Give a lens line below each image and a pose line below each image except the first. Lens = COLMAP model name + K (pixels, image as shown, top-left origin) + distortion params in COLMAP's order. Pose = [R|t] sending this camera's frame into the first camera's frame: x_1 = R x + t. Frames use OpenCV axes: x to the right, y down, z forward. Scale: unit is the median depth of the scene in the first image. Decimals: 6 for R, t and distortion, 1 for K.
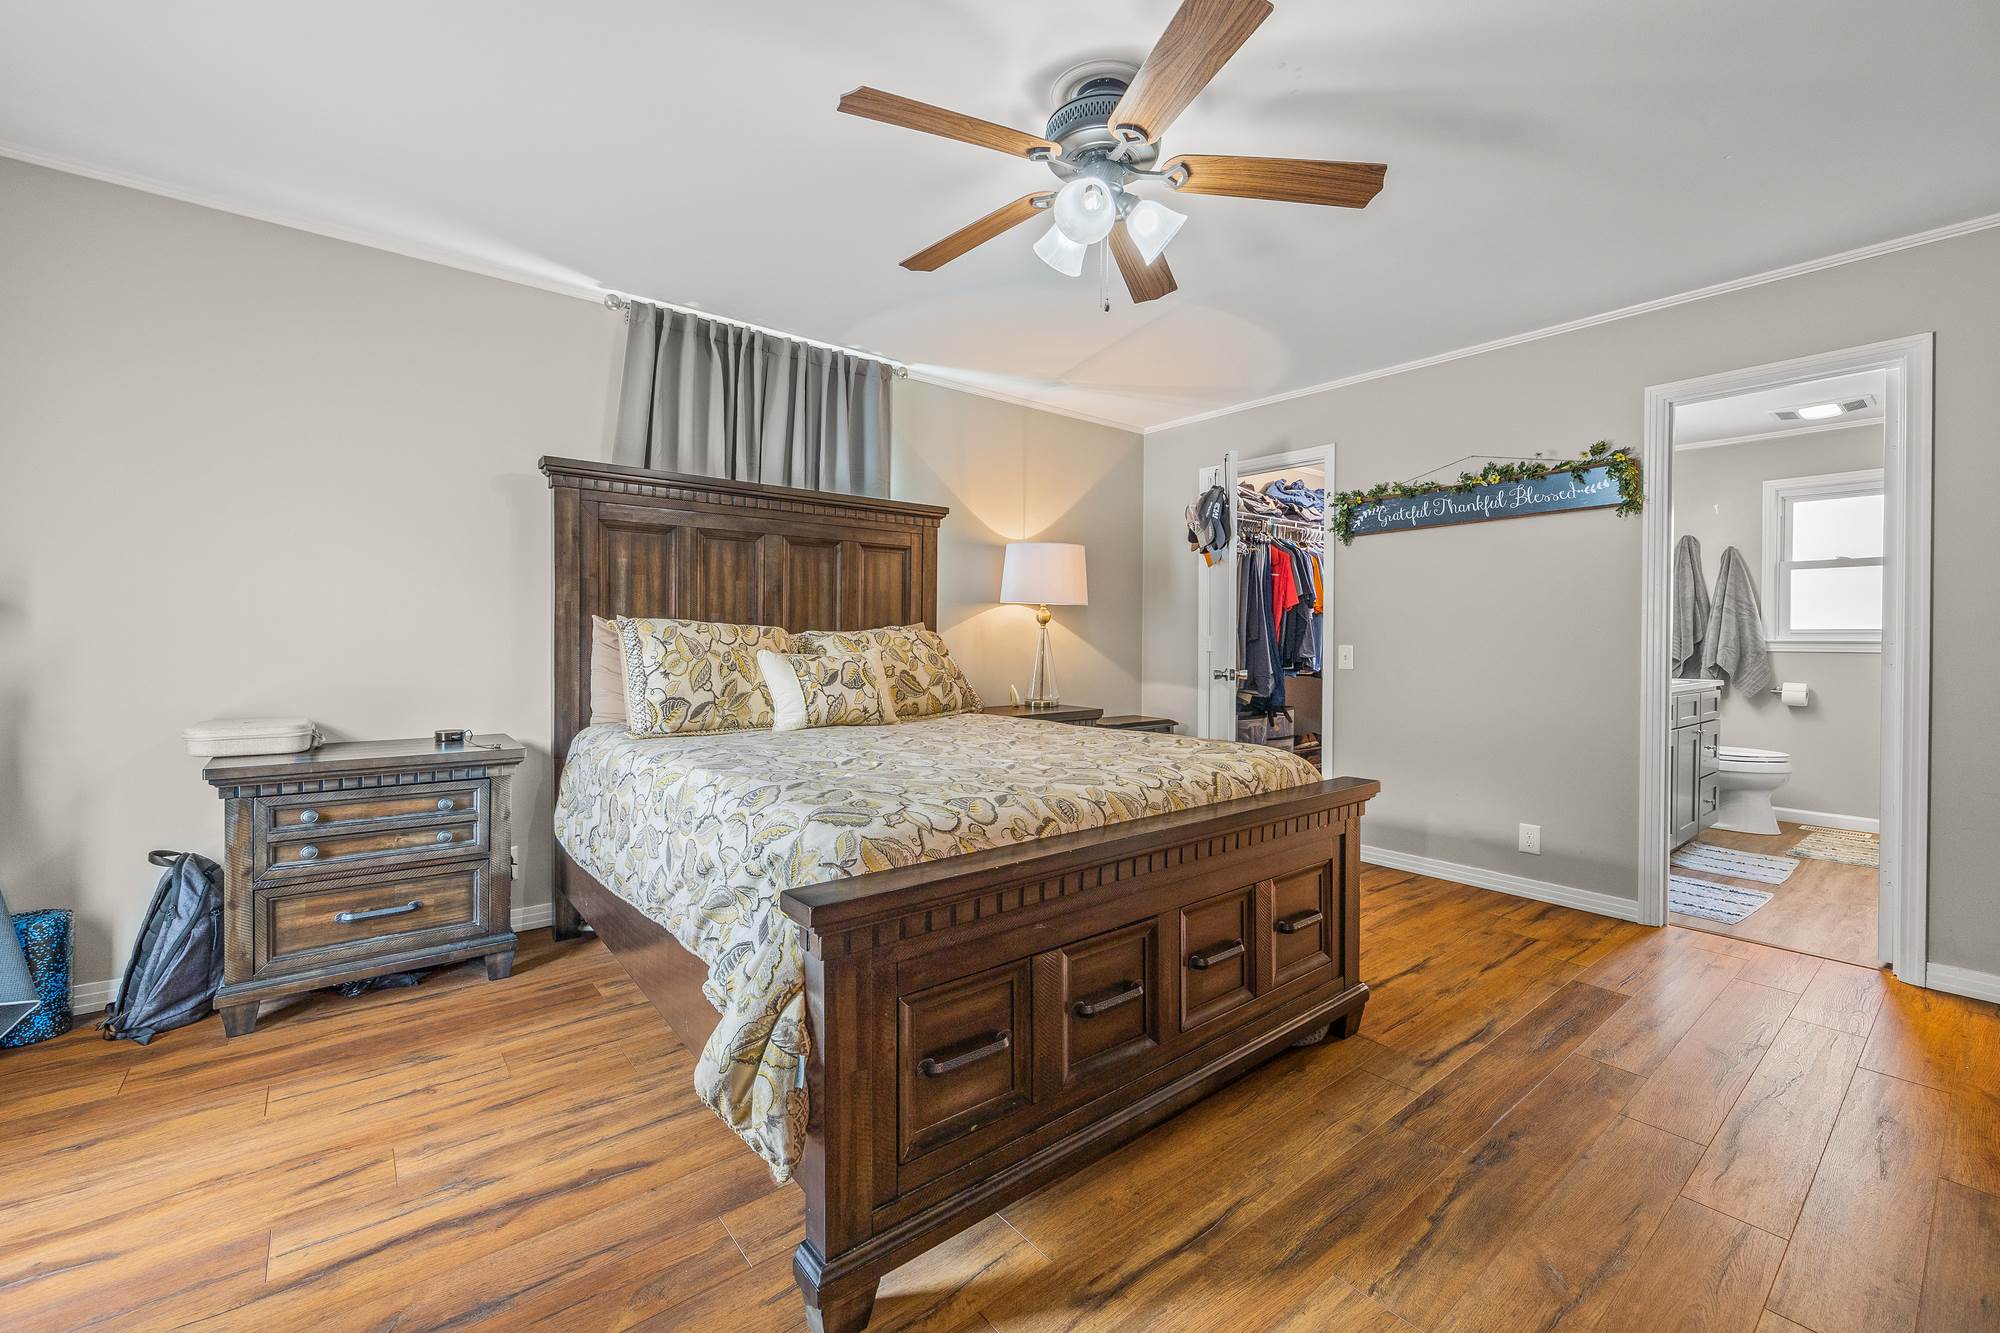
lens RADIAL K [[809.9, 0, 998.7], [0, 809.9, 649.1], [0, 0, 1]] dist [0.003041, -0.000268]
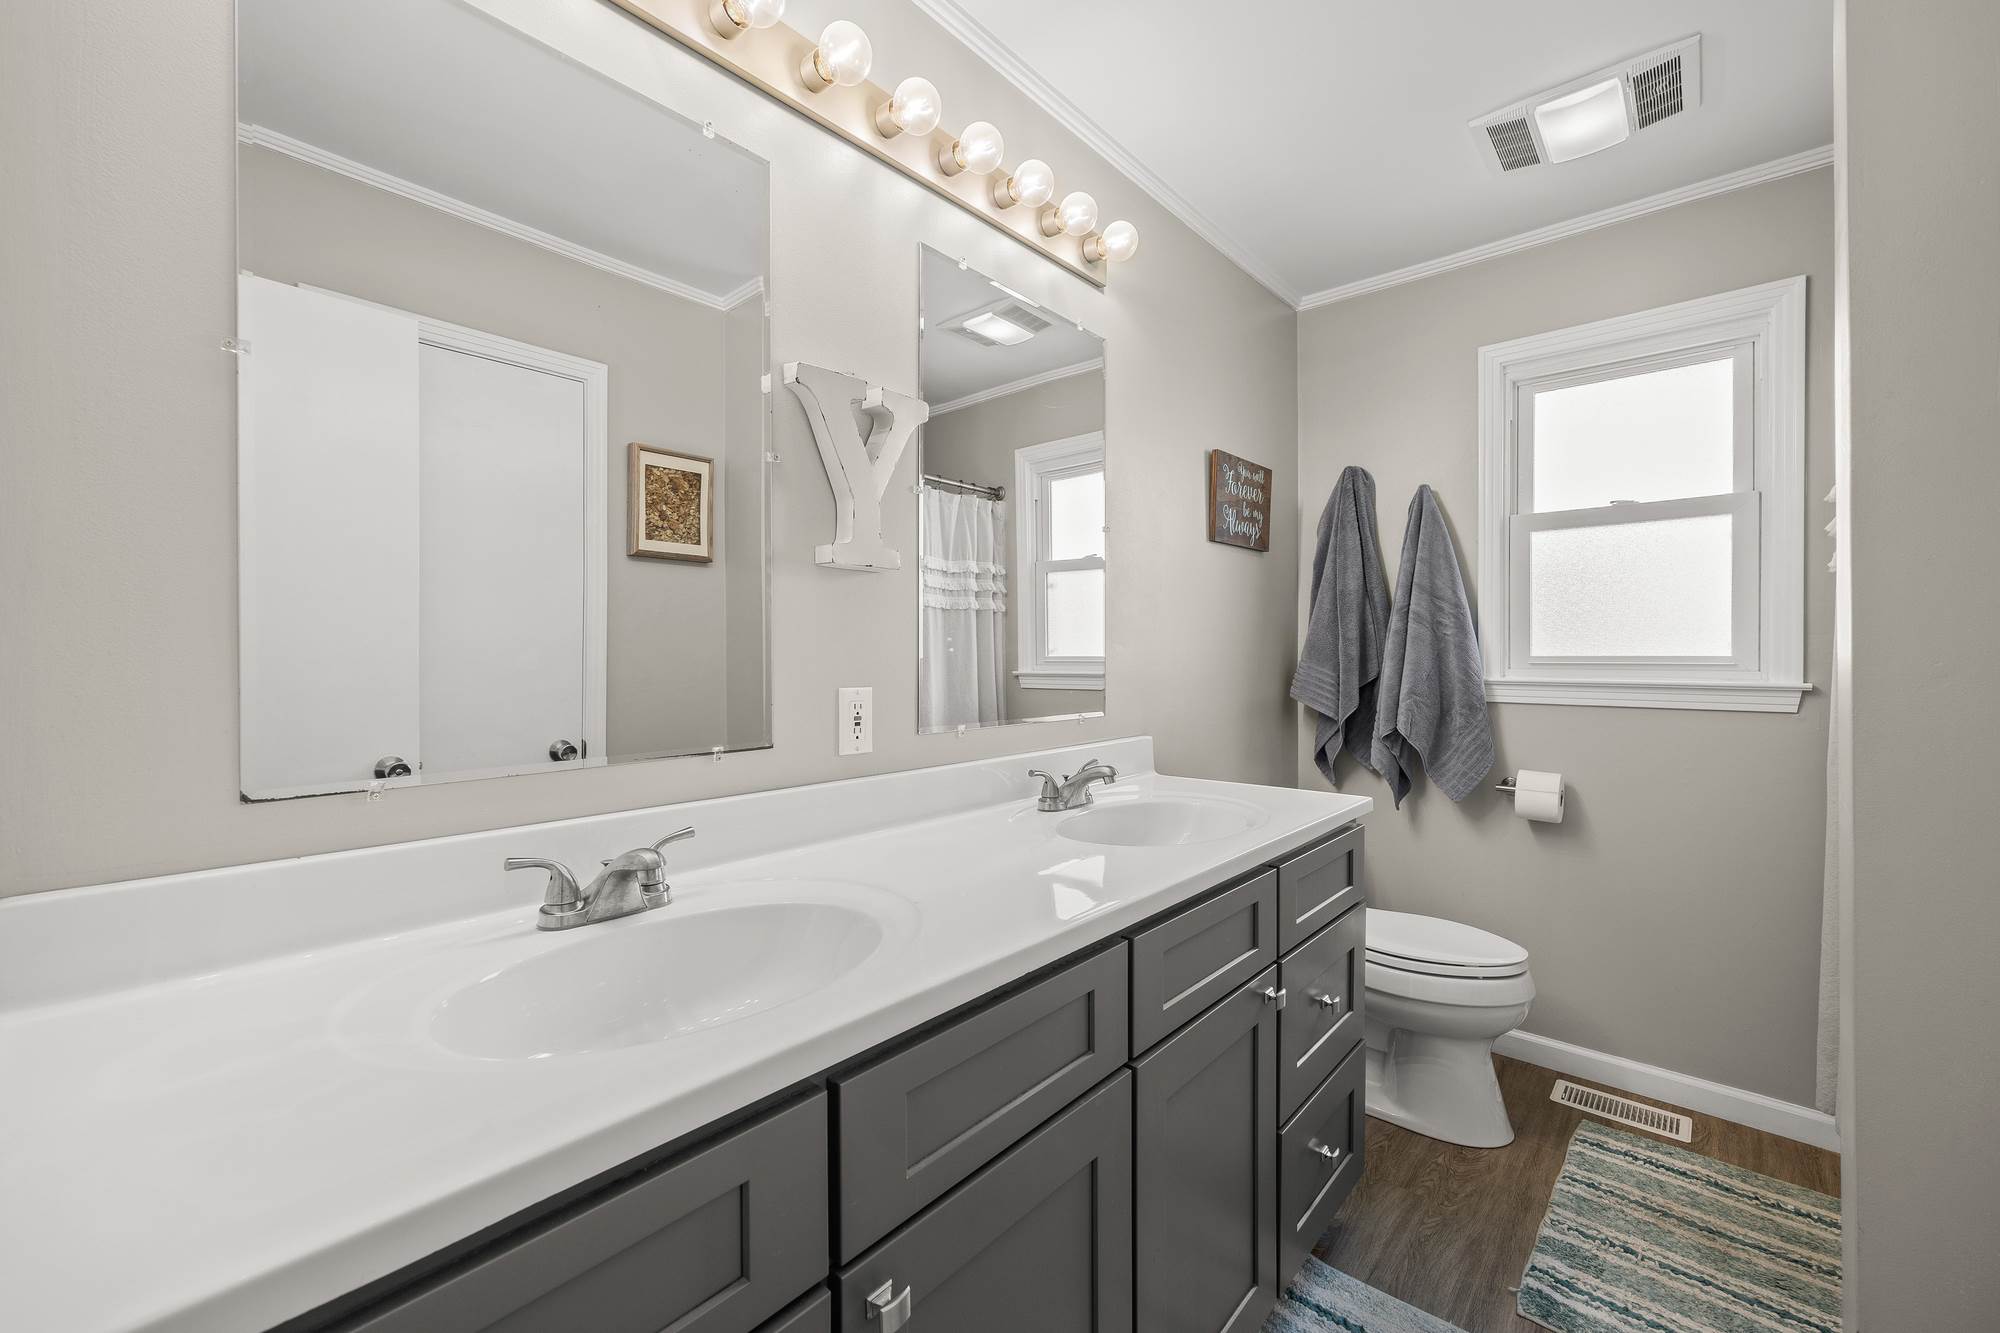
lens RADIAL K [[809.9, 0, 997.9], [0, 809.9, 660.7], [0, 0, 1]] dist [0.003041, -0.000268]
pose [[0.980832, -0.003817, 0.194818, 0.557349], [0.004484, 0.999986, -0.002980, -0.021335], [-0.194803, 0.003796, 0.980835, 0.575417]]
